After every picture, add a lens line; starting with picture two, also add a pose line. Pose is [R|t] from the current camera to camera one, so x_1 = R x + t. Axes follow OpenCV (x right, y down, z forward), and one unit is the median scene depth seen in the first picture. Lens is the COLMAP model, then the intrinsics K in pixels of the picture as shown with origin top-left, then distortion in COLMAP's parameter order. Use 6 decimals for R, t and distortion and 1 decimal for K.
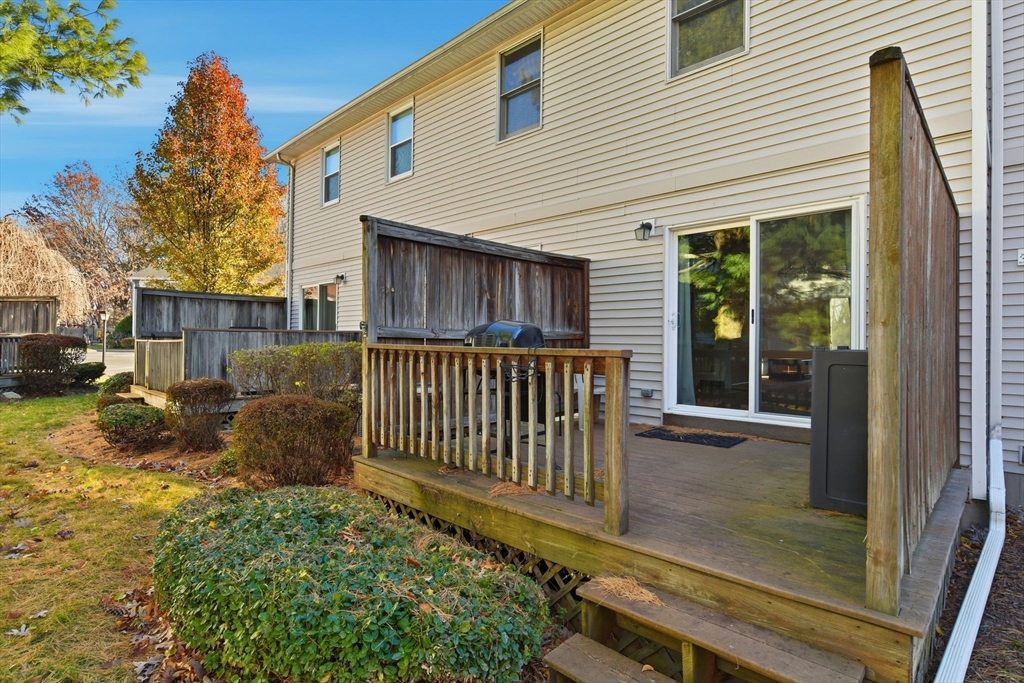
lens RADIAL K [[526.2, 0, 517.1], [0, 526.2, 336.9], [0, 0, 1]] dist [-0.001525, 0.000607]
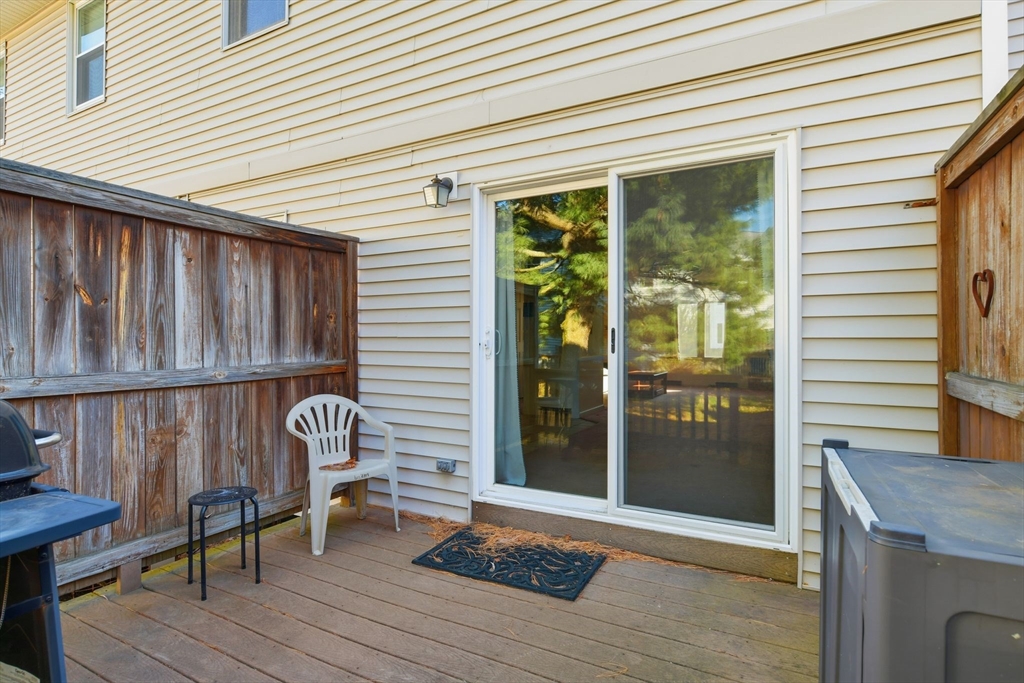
lens RADIAL K [[526.2, 0, 517.1], [0, 526.2, 336.9], [0, 0, 1]] dist [-0.001525, 0.000607]
pose [[0.964023, -0.004841, 0.265775, 0.161976], [0.004945, 0.999988, 0.000280, -0.036519], [-0.265773, 0.001044, 0.964035, 0.395924]]
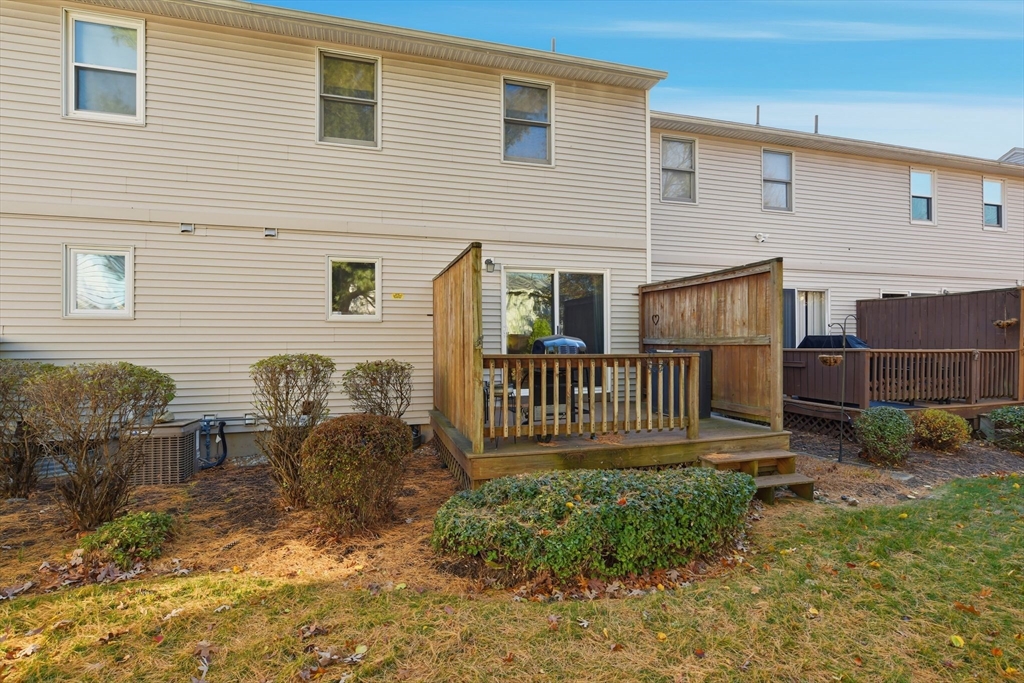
lens RADIAL K [[526.2, 0, 517.1], [0, 526.2, 336.9], [0, 0, 1]] dist [-0.001525, 0.000607]
pose [[0.493093, 0.002926, 0.869972, -0.869661], [-0.003499, 0.999993, -0.001380, -0.014748], [-0.869970, -0.002363, 0.493099, 0.262245]]
